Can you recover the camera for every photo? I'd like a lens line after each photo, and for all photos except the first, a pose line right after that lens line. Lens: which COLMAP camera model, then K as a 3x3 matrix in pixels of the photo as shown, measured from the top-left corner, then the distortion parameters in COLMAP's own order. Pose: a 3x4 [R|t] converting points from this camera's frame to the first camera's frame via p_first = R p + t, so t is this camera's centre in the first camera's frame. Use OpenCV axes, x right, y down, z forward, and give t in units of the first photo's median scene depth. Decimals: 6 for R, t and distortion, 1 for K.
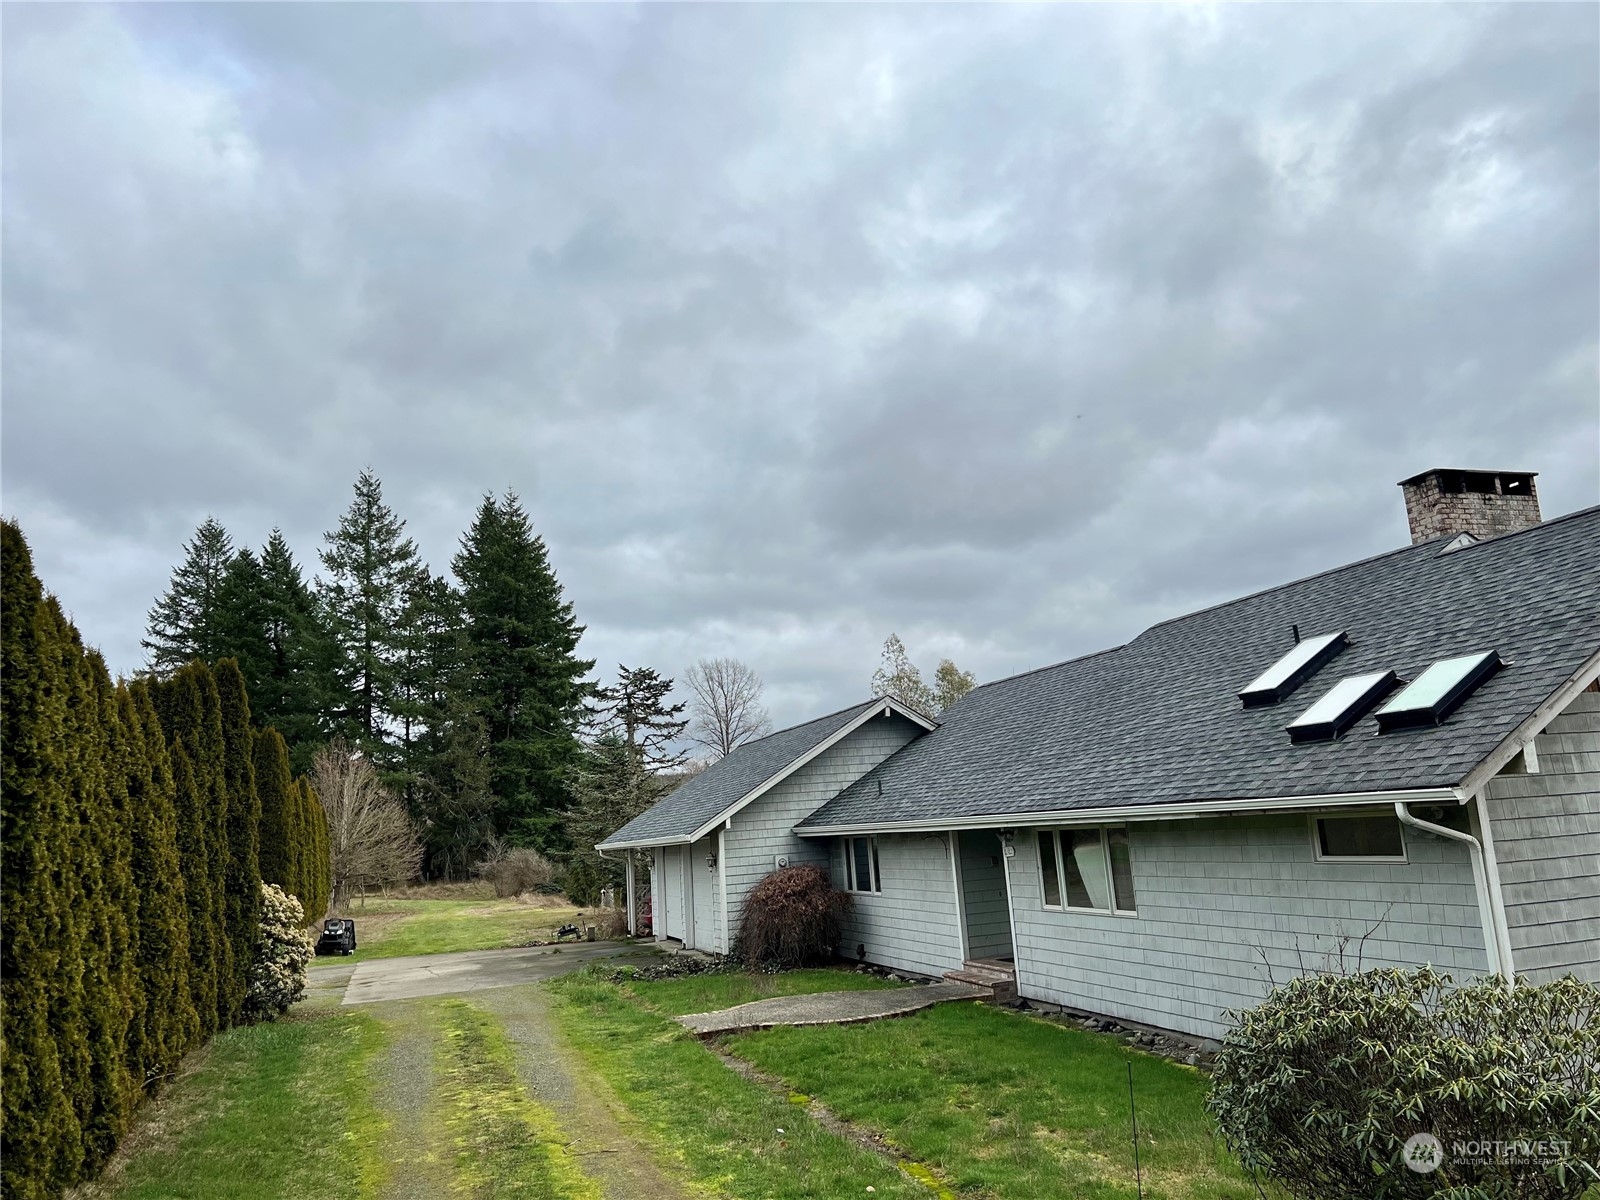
lens RADIAL K [[1189.5, 0, 801.8], [0, 1189.5, 593.0], [0, 0, 1]] dist [0.039491, -0.024056]
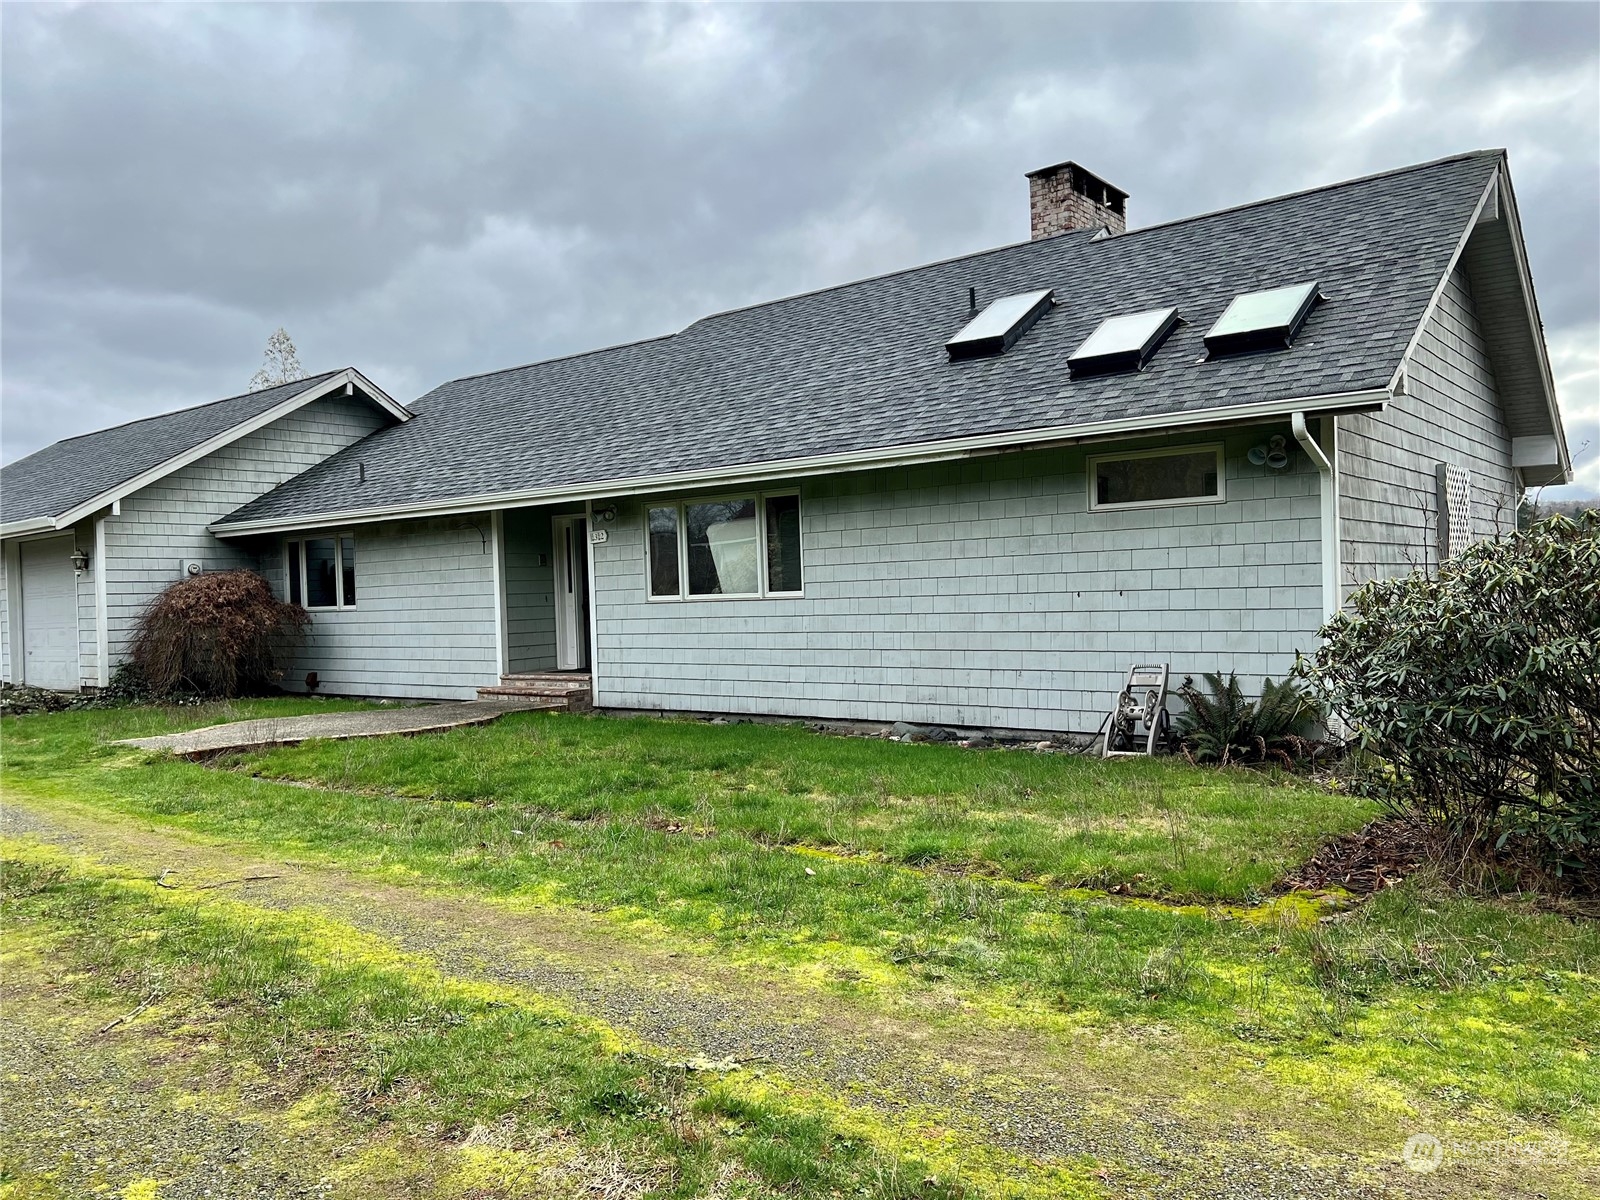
lens RADIAL K [[1189.5, 0, 804.4], [0, 1189.5, 611.6], [0, 0, 1]] dist [0.039491, -0.024056]
pose [[0.836271, 0.033723, 0.547279, -0.151531], [-0.133300, 0.980667, 0.143262, 0.134850], [-0.531867, -0.192758, 0.824598, 0.253720]]
